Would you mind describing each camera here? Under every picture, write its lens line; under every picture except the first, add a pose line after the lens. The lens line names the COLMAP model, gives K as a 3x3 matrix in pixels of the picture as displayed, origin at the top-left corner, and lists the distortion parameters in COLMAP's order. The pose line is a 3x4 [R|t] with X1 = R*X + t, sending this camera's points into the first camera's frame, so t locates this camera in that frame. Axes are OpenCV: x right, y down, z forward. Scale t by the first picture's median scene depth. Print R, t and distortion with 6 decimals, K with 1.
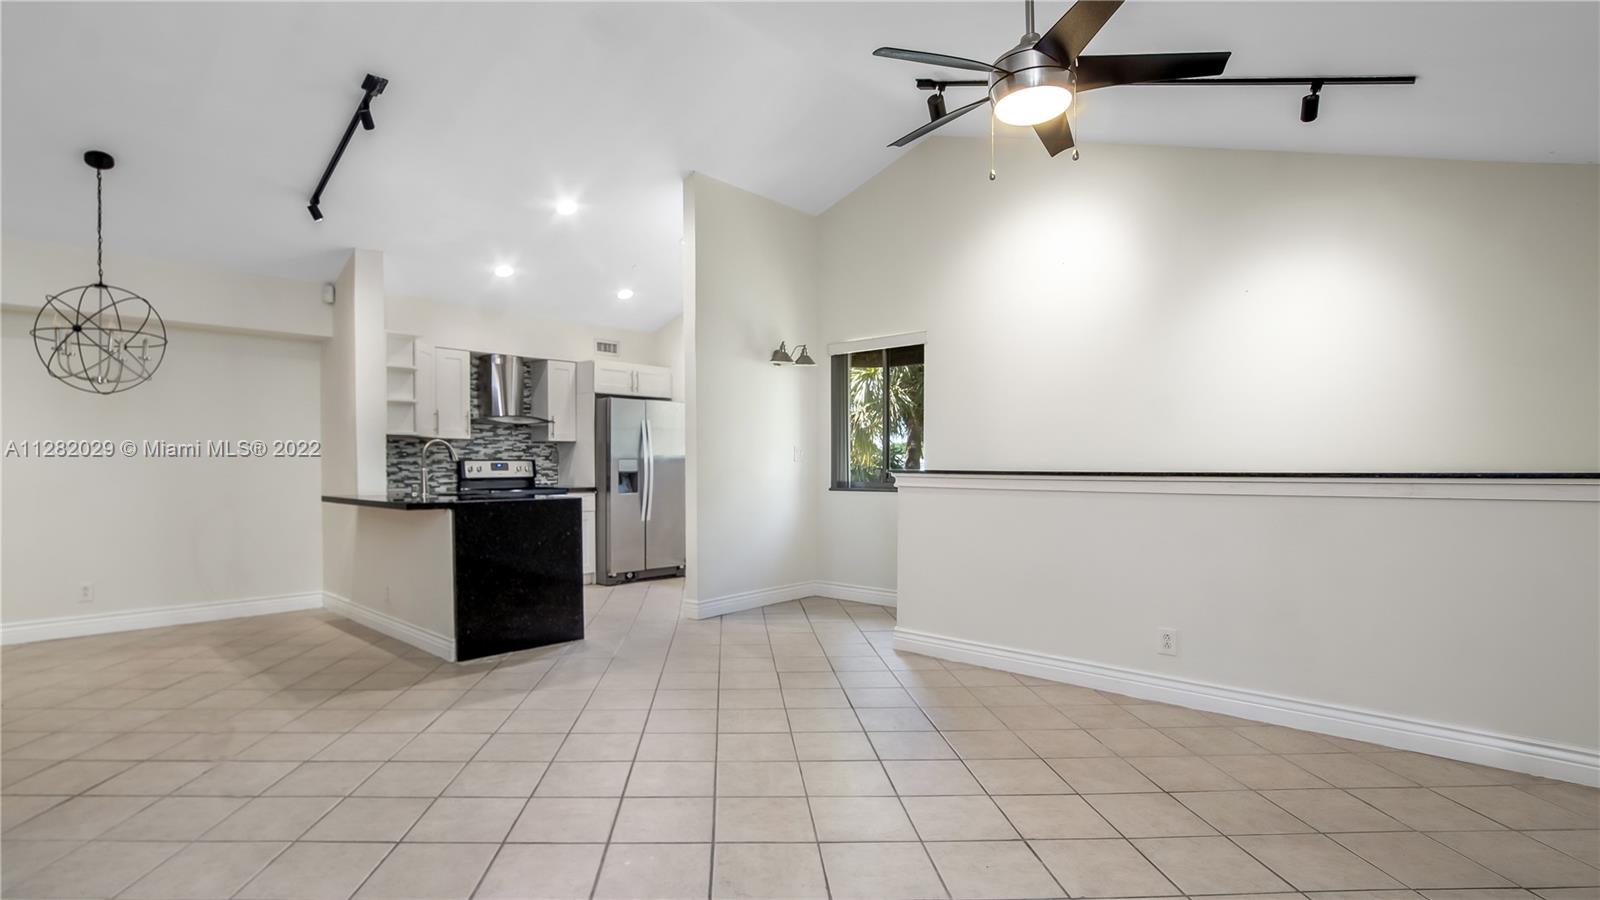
lens RADIAL K [[770.9, 0, 725.1], [0, 770.9, 483.7], [0, 0, 1]] dist [-0.016328, 0.000268]
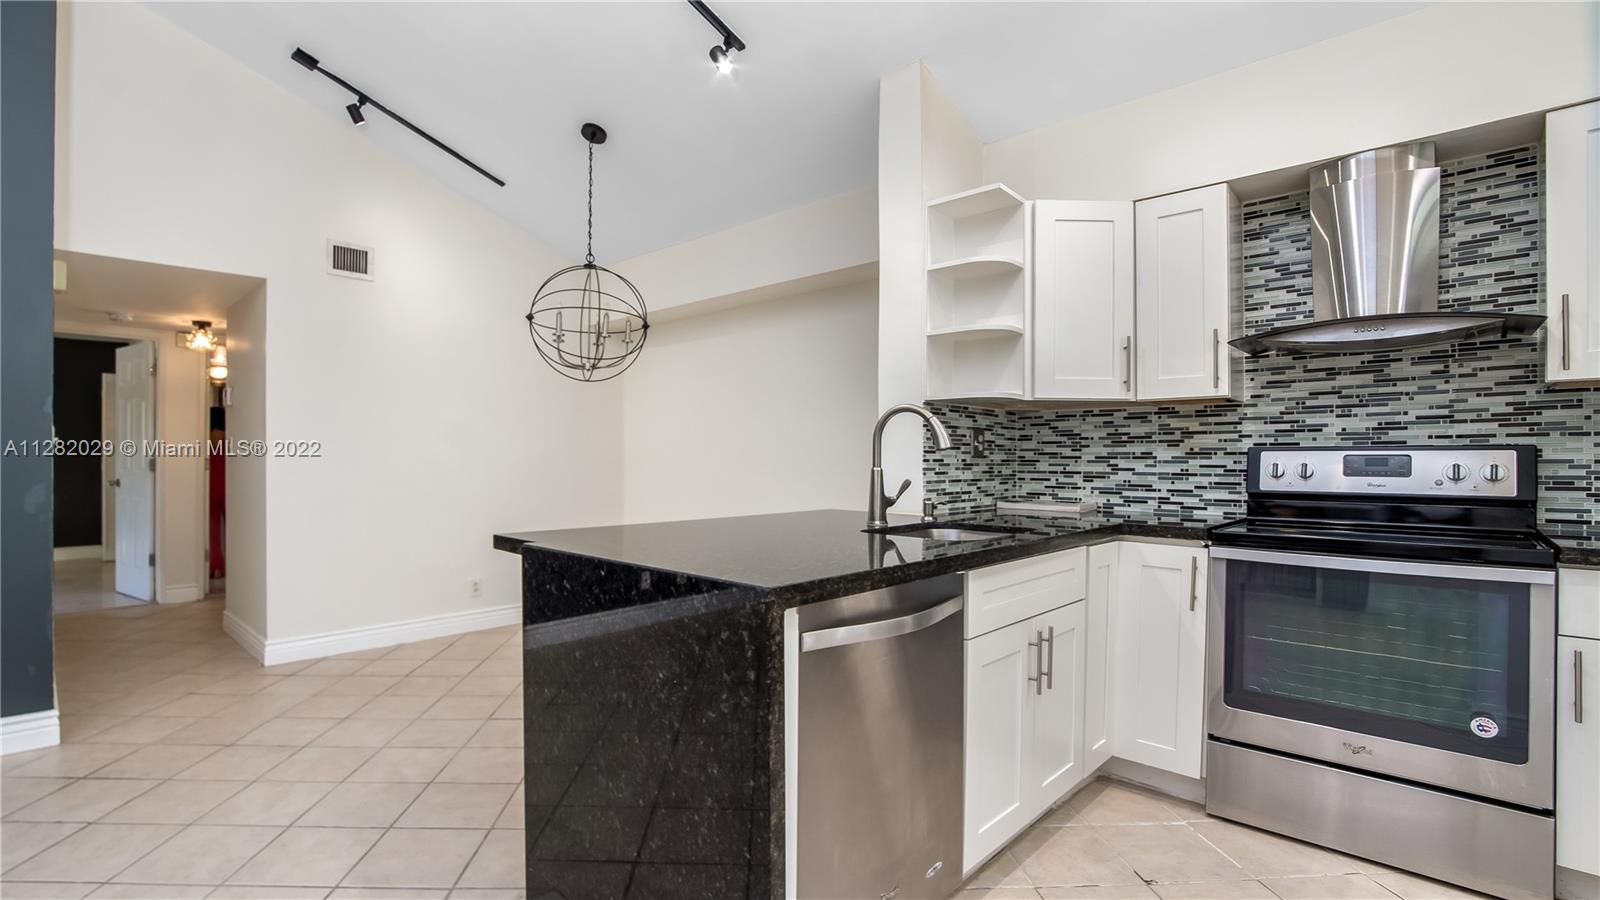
lens RADIAL K [[732.6, 0, 726.6], [0, 732.6, 459.4], [0, 0, 1]] dist [-0.050058, 0.012297]
pose [[0.008982, 0.005504, -0.999945, 0.041962], [-0.025046, 0.999672, 0.005278, -0.019316], [0.999646, 0.024997, 0.009117, 0.693512]]
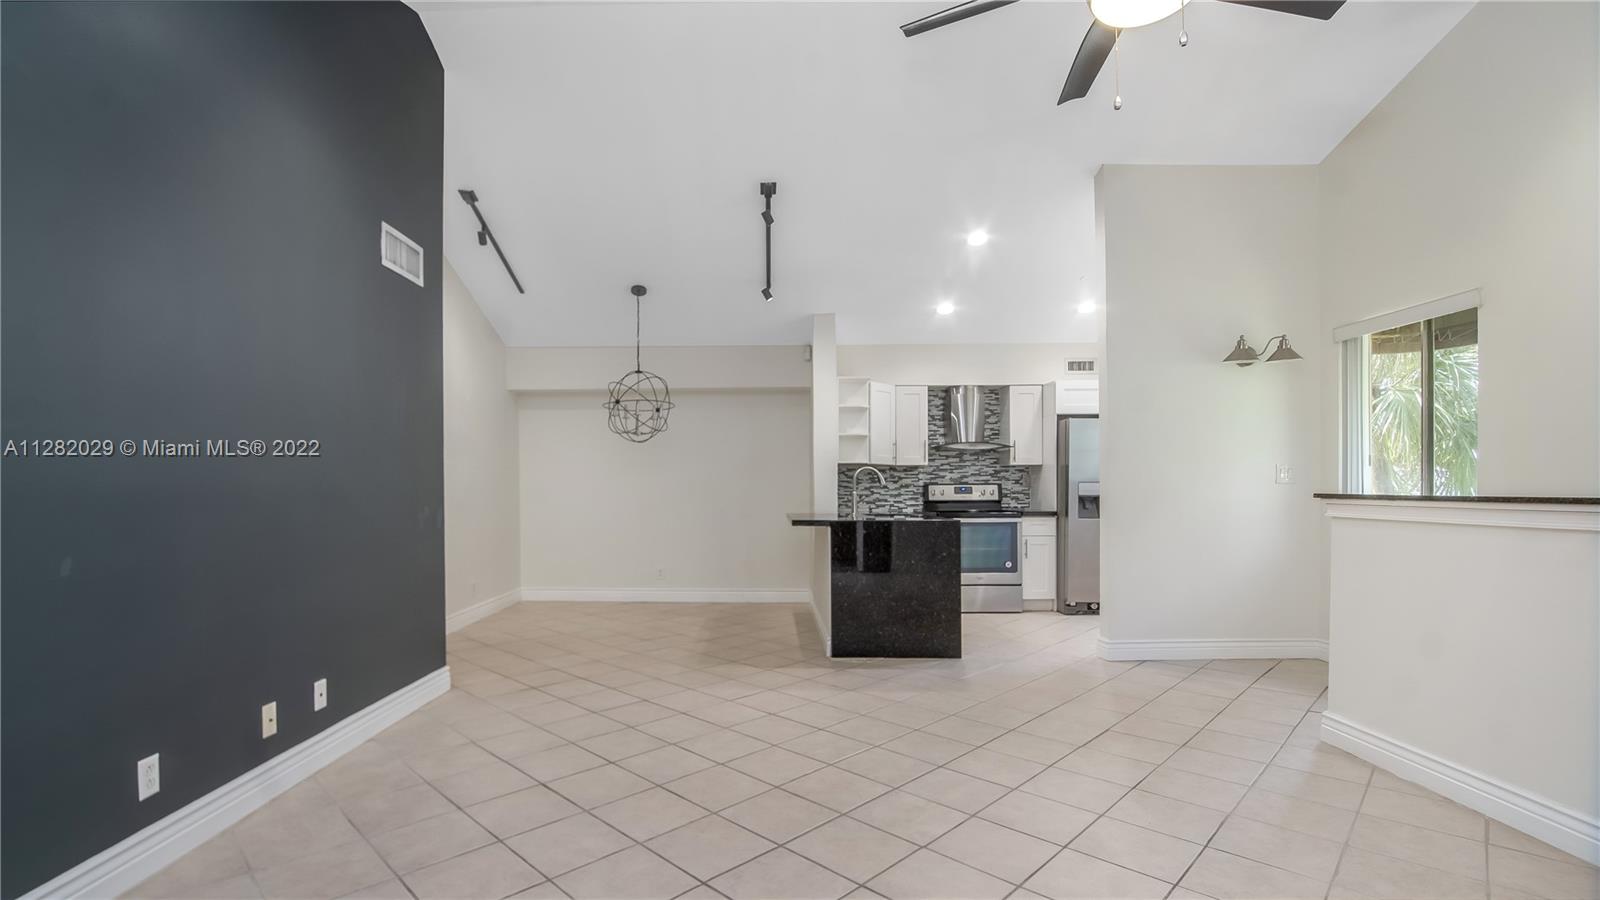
lens RADIAL K [[726.9, 0, 740.3], [0, 726.9, 490.1], [0, 0, 1]] dist [0.002313, 0.000445]
pose [[0.692243, -0.000159, -0.721664, 0.221487], [-0.017058, 0.999717, -0.016582, -0.000579], [0.721463, 0.023789, 0.692045, 0.082295]]
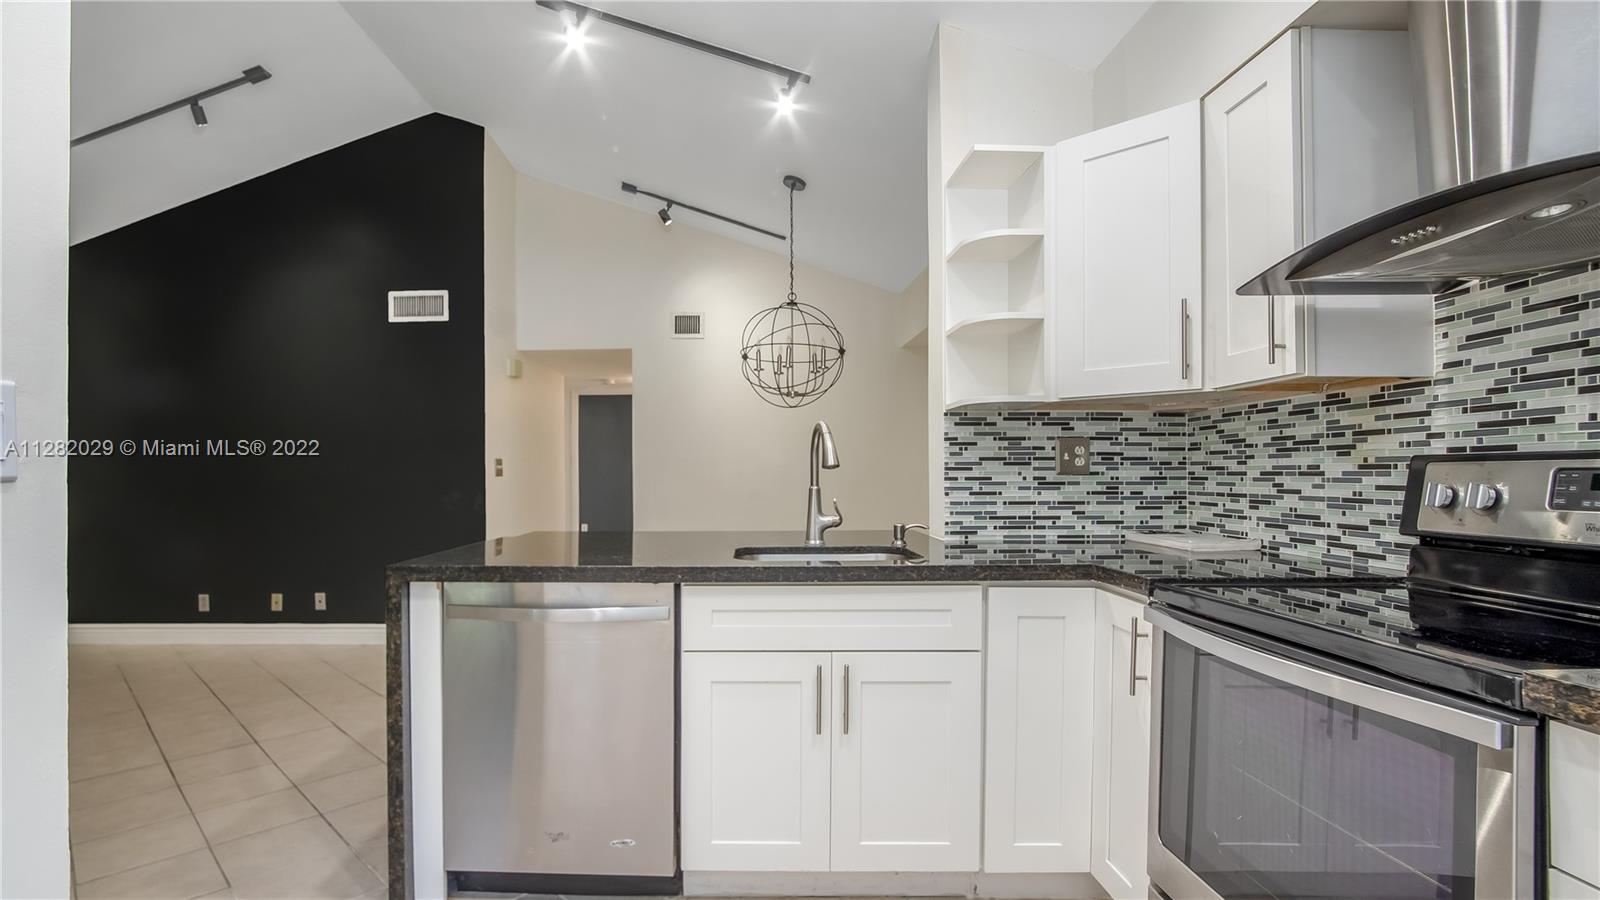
lens RADIAL K [[726.3, 0, 743.0], [0, 726.3, 483.2], [0, 0, 1]] dist [-0.032301, 0.005474]
pose [[-0.696055, 0.015330, -0.717825, -0.035736], [-0.009480, 0.999489, 0.030538, -0.026833], [0.717926, 0.028061, -0.695554, 0.977771]]
